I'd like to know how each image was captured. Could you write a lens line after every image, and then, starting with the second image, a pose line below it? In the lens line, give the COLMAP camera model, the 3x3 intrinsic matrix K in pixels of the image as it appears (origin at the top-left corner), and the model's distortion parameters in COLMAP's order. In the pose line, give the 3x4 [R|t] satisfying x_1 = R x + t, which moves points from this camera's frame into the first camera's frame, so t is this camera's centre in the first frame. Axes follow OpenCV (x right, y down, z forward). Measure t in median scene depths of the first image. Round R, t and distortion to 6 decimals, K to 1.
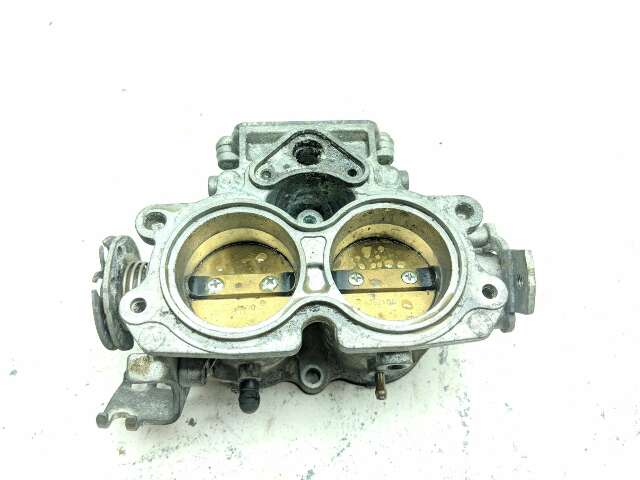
lens RADIAL K [[525.1, 0, 337.7], [0, 525.1, 237.6], [0, 0, 1]] dist [0.076338, -0.154177]
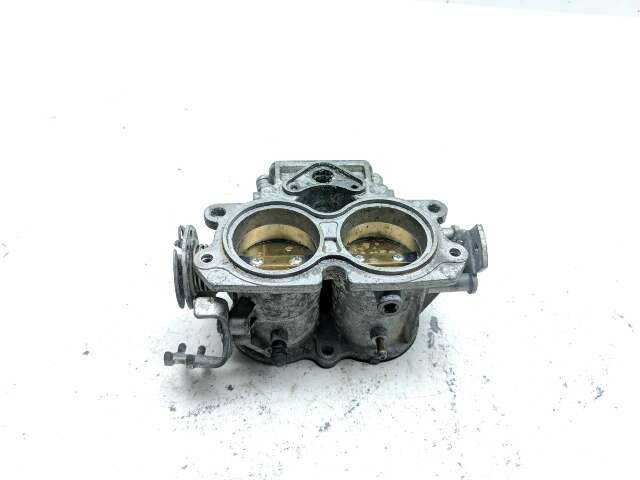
lens RADIAL K [[525.1, 0, 337.7], [0, 525.1, 237.6], [0, 0, 1]] dist [0.076338, -0.154177]
pose [[0.999740, -0.018770, 0.012926, -0.037586], [0.021894, 0.948470, -0.316110, 0.449802], [-0.006326, 0.316311, 0.948635, -0.305581]]
